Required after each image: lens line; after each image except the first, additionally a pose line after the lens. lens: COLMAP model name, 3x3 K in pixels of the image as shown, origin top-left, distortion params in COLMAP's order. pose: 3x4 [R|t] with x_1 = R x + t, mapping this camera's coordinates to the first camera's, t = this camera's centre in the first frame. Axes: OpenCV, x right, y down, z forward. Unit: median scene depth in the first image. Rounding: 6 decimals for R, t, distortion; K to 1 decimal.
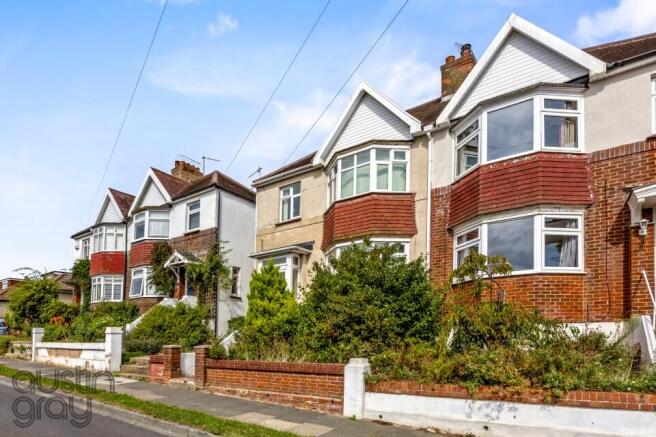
lens RADIAL K [[255.4, 0, 328.0], [0, 255.4, 217.3], [0, 0, 1]] dist [-0.004217, 0.000094]
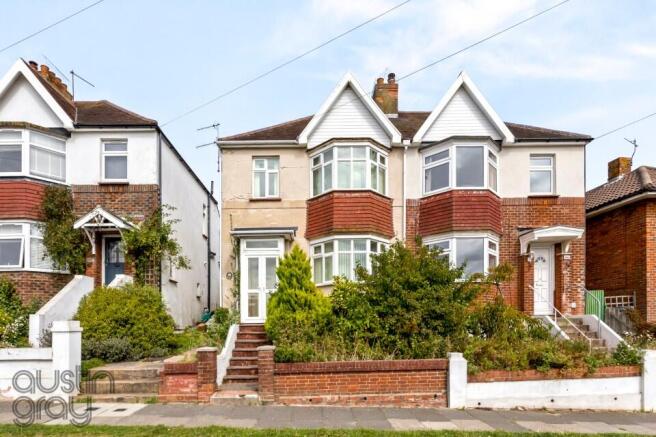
lens RADIAL K [[261.5, 0, 327.6], [0, 261.5, 221.9], [0, 0, 1]] dist [-0.001302, -0.000544]
pose [[0.875887, 0.176283, 0.449161, -0.400190], [-0.198636, 0.980070, 0.002701, 0.054888], [-0.439733, -0.091585, 0.893447, 0.138554]]
